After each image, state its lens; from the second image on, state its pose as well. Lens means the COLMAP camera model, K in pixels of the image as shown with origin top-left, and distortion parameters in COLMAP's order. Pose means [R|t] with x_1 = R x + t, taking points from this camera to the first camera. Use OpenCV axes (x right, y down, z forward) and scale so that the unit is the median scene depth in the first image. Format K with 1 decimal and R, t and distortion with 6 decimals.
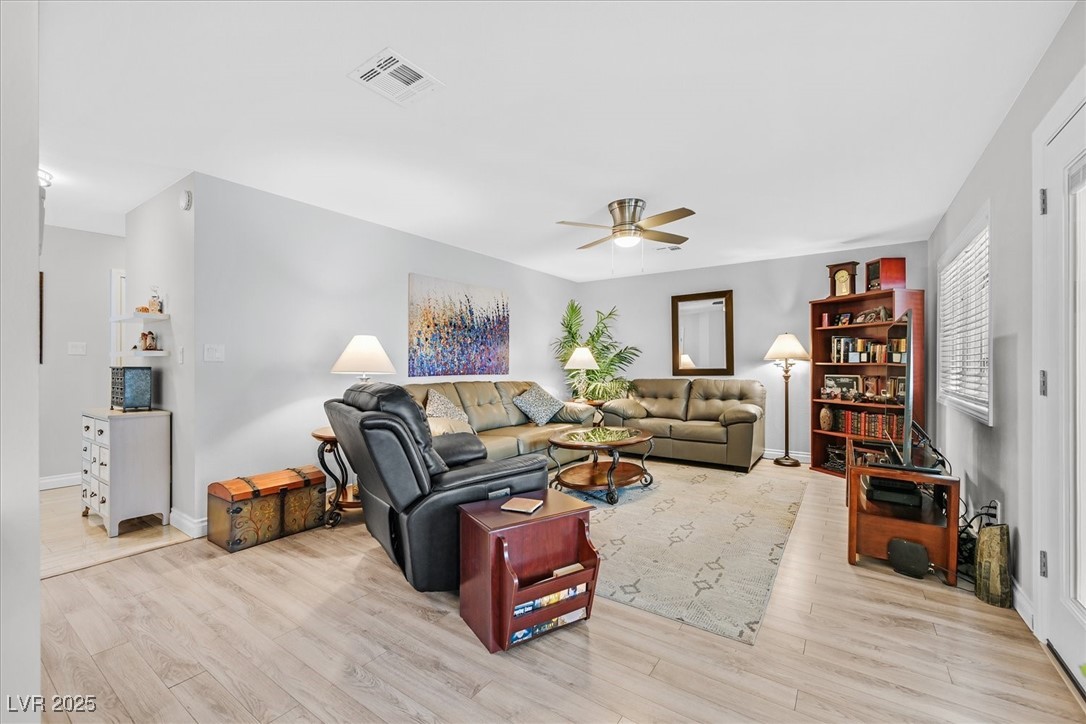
lens RADIAL K [[437.9, 0, 543.1], [0, 437.9, 364.2], [0, 0, 1]] dist [0.000977, 0.000002]
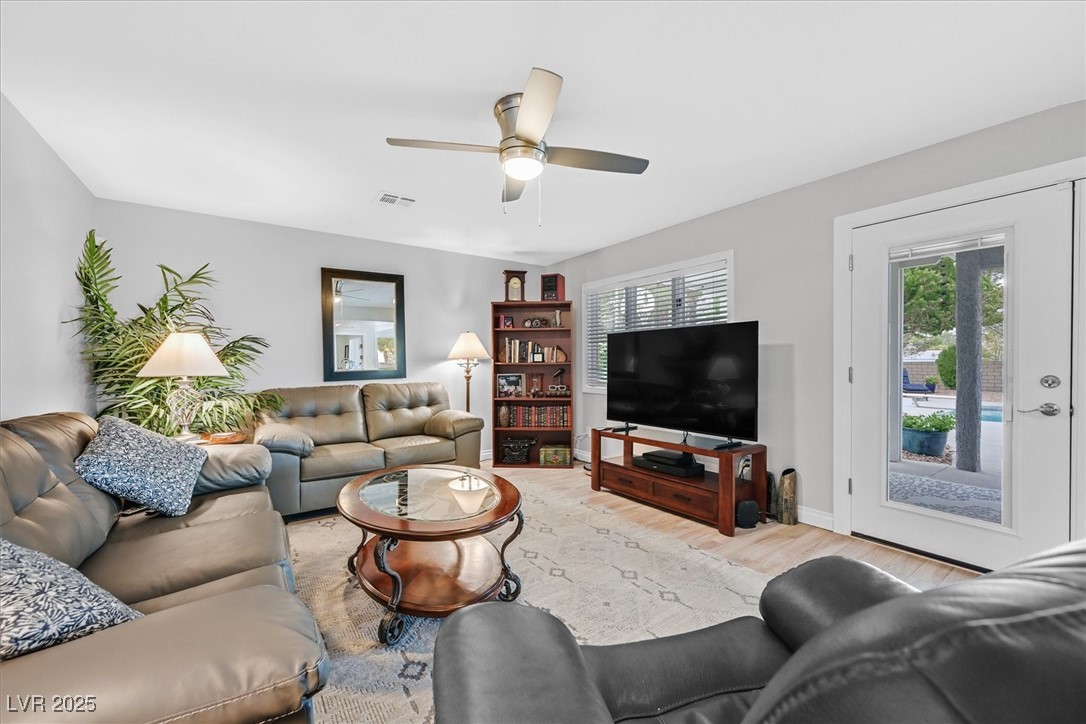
lens RADIAL K [[420.8, 0, 544.6], [0, 420.8, 367.8], [0, 0, 1]] dist [-0.003517, -0.000076]
pose [[0.361755, -0.013728, 0.932172, -0.256530], [0.004263, 0.999905, 0.013071, -0.003467], [-0.932263, -0.000755, 0.361779, 0.537826]]
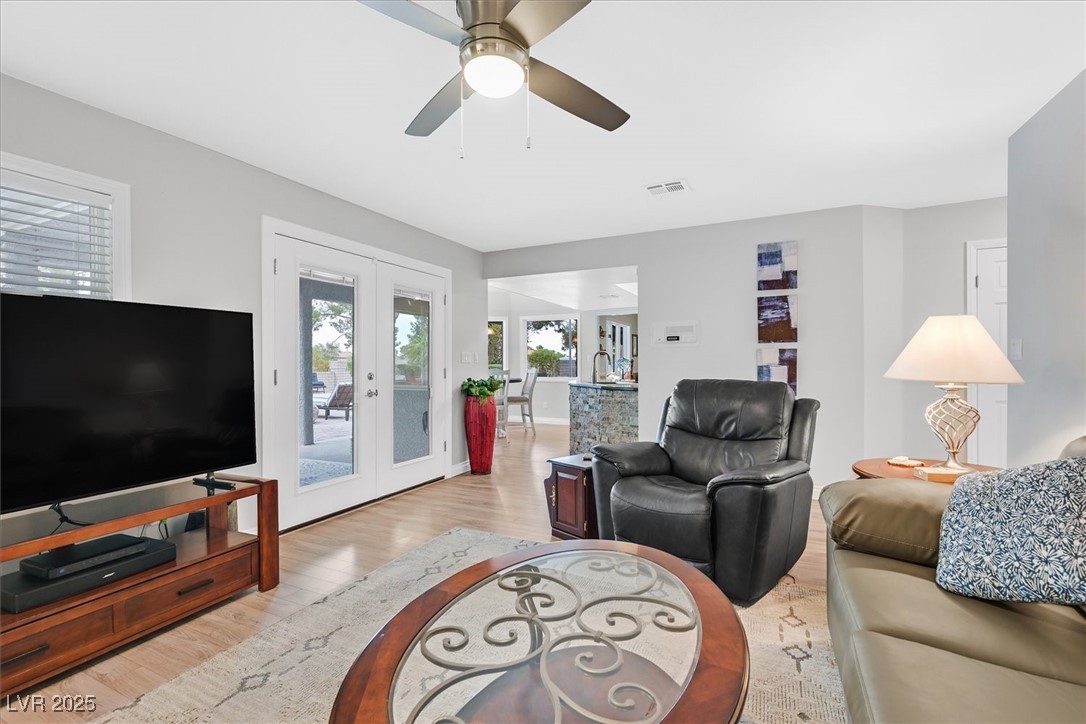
lens RADIAL K [[496.9, 0, 542.8], [0, 496.9, 358.8], [0, 0, 1]] dist [-0.000817, -0.000130]
pose [[-0.986570, -0.006731, -0.163200, 0.163871], [-0.005789, 0.999964, -0.006249, -0.007970], [0.163237, -0.005220, -0.986573, 1.075817]]
